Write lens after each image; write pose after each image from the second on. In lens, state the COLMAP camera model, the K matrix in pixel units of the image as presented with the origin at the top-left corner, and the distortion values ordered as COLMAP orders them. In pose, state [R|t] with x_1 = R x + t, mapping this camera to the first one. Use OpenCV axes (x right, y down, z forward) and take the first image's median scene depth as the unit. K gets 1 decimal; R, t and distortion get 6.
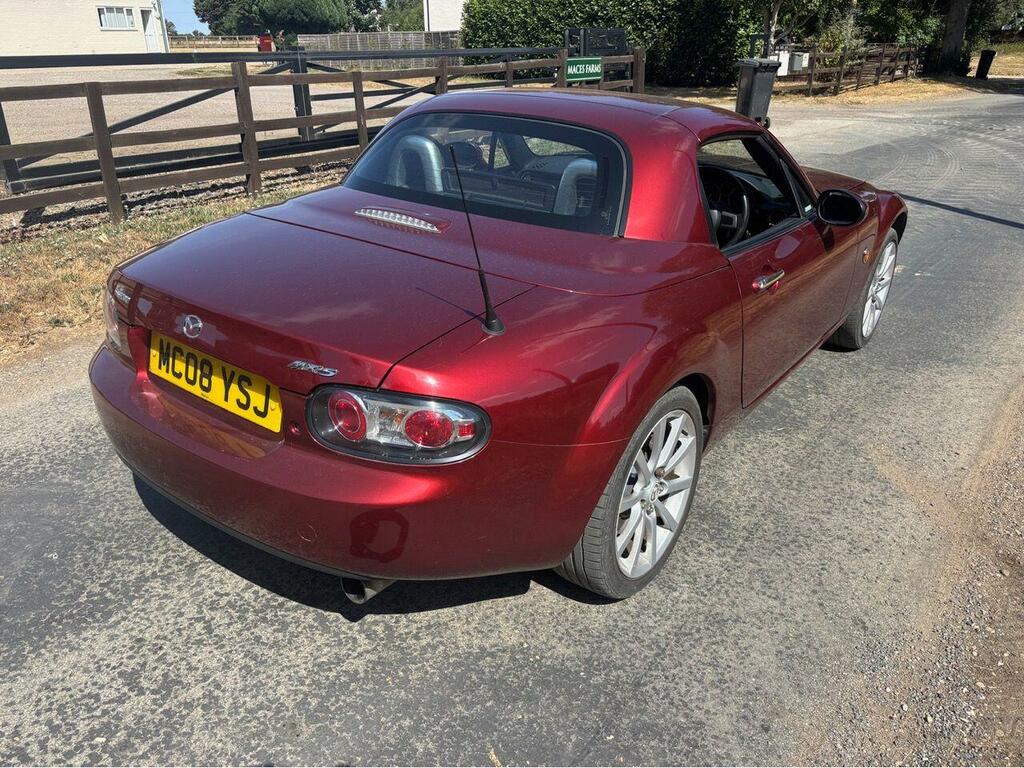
lens RADIAL K [[770.0, 0, 510.6], [0, 770.0, 367.3], [0, 0, 1]] dist [0.059206, -0.064574]
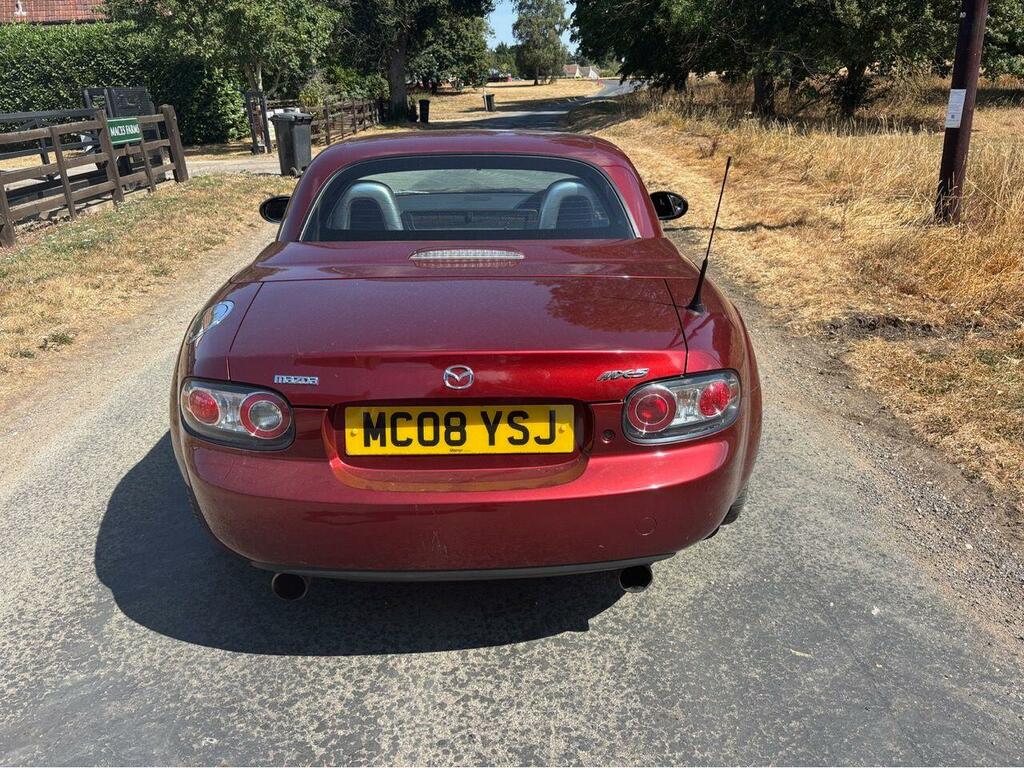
lens RADIAL K [[770.0, 0, 510.6], [0, 770.0, 367.3], [0, 0, 1]] dist [0.059206, -0.064574]
pose [[0.789130, -0.234363, 0.567756, -0.783514], [0.270834, 0.962401, 0.020833, -0.057584], [-0.551292, 0.137328, 0.822933, 0.160142]]
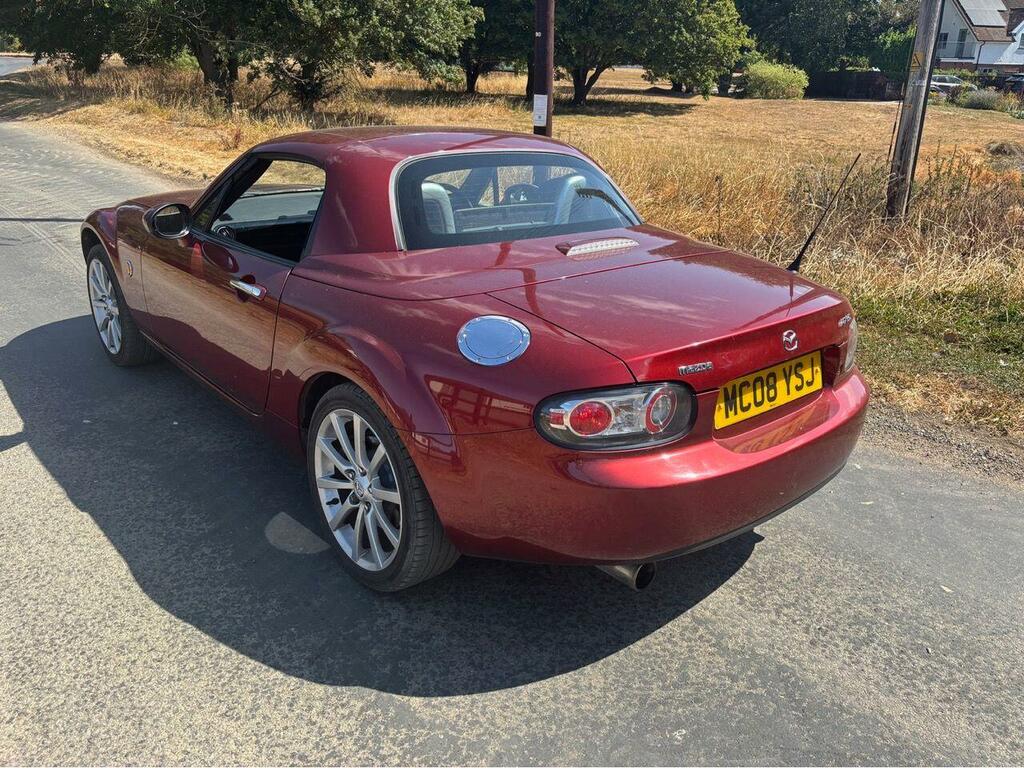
lens RADIAL K [[770.0, 0, 510.6], [0, 770.0, 367.3], [0, 0, 1]] dist [0.059206, -0.064574]
pose [[0.215222, -0.342772, 0.914432, -1.358448], [0.360900, 0.898005, 0.251673, -0.394854], [-0.907431, 0.275853, 0.316977, 0.895099]]
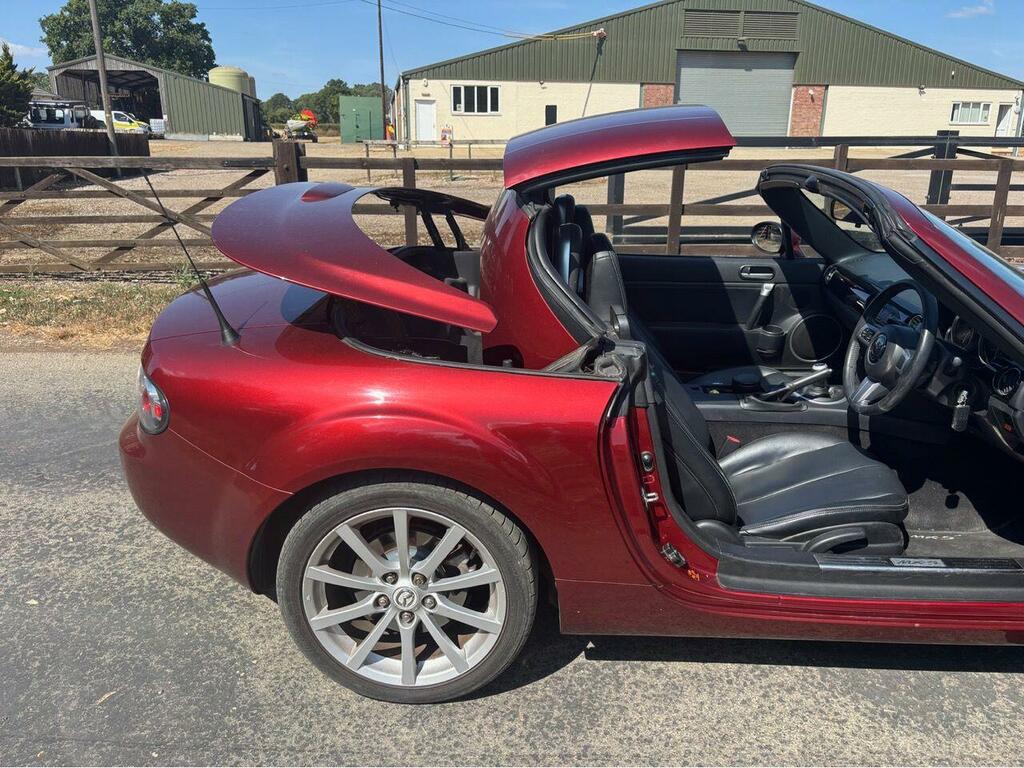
lens RADIAL K [[770.0, 0, 510.6], [0, 770.0, 367.3], [0, 0, 1]] dist [0.059206, -0.064574]
pose [[0.565618, 0.237700, -0.789667, 0.904717], [-0.321535, 0.945342, 0.054253, -0.169429], [0.759402, 0.223219, 0.611132, 0.527805]]
